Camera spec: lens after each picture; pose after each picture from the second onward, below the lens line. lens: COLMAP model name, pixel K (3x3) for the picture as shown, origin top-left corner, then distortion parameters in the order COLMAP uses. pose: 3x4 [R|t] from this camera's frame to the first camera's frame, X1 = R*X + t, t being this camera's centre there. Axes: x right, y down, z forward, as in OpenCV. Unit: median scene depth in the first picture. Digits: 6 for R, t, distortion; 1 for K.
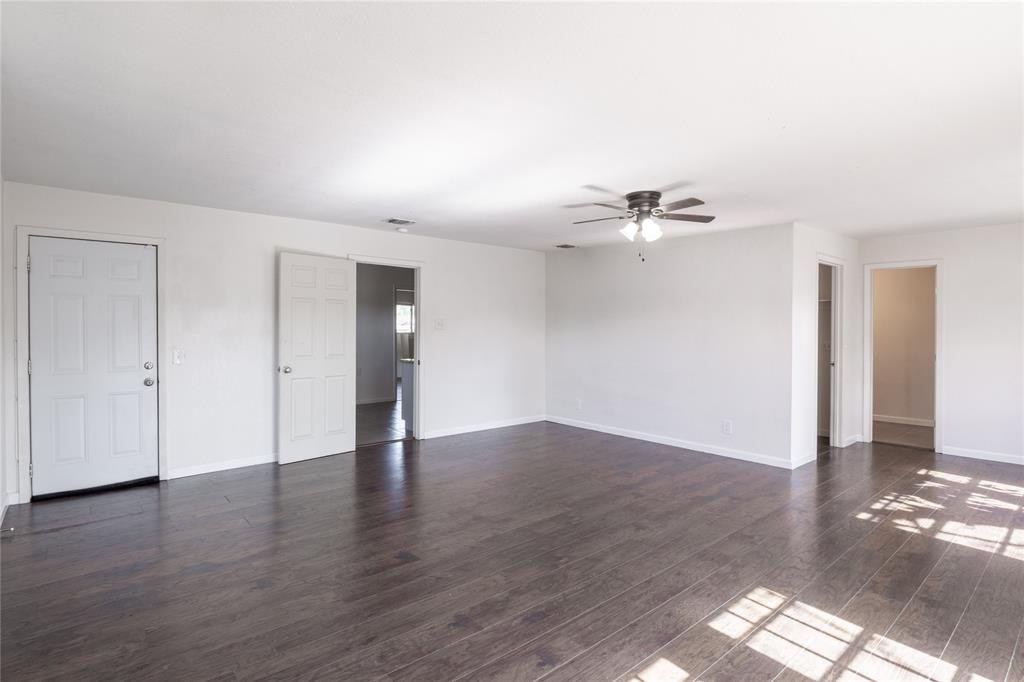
lens RADIAL K [[516.8, 0, 516.7], [0, 516.8, 338.6], [0, 0, 1]] dist [0.002783, -0.000586]
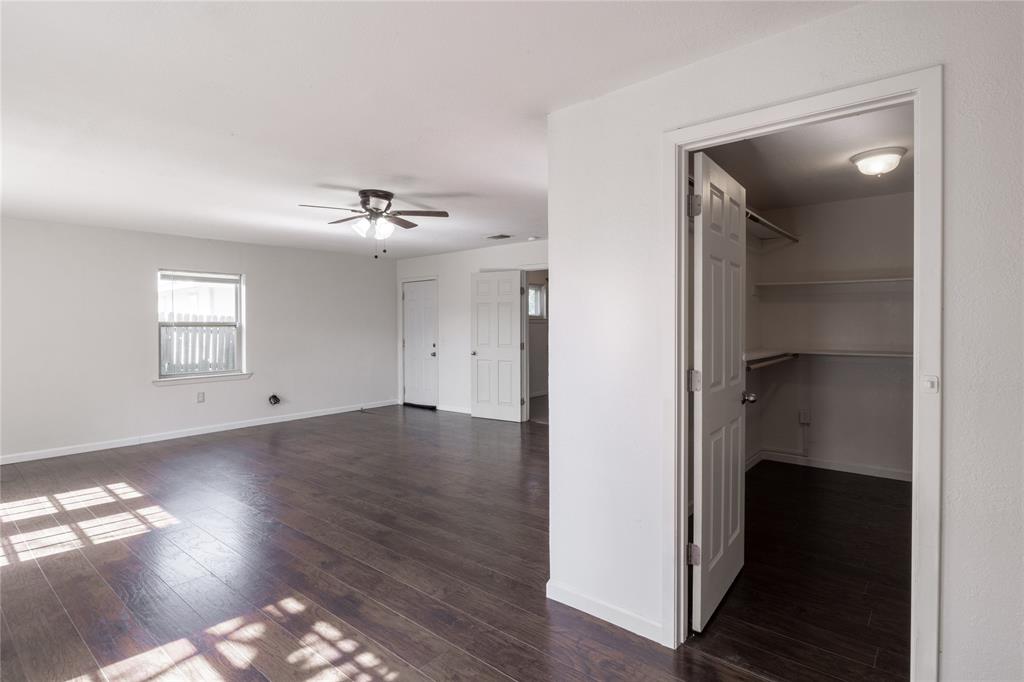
lens RADIAL K [[516.8, 0, 516.9], [0, 516.8, 343.2], [0, 0, 1]] dist [0.002783, -0.000586]
pose [[0.153850, 0.030755, -0.987615, 1.408289], [-0.011487, 0.999504, 0.029336, -0.018678], [0.988027, 0.006831, 0.154127, 1.219561]]
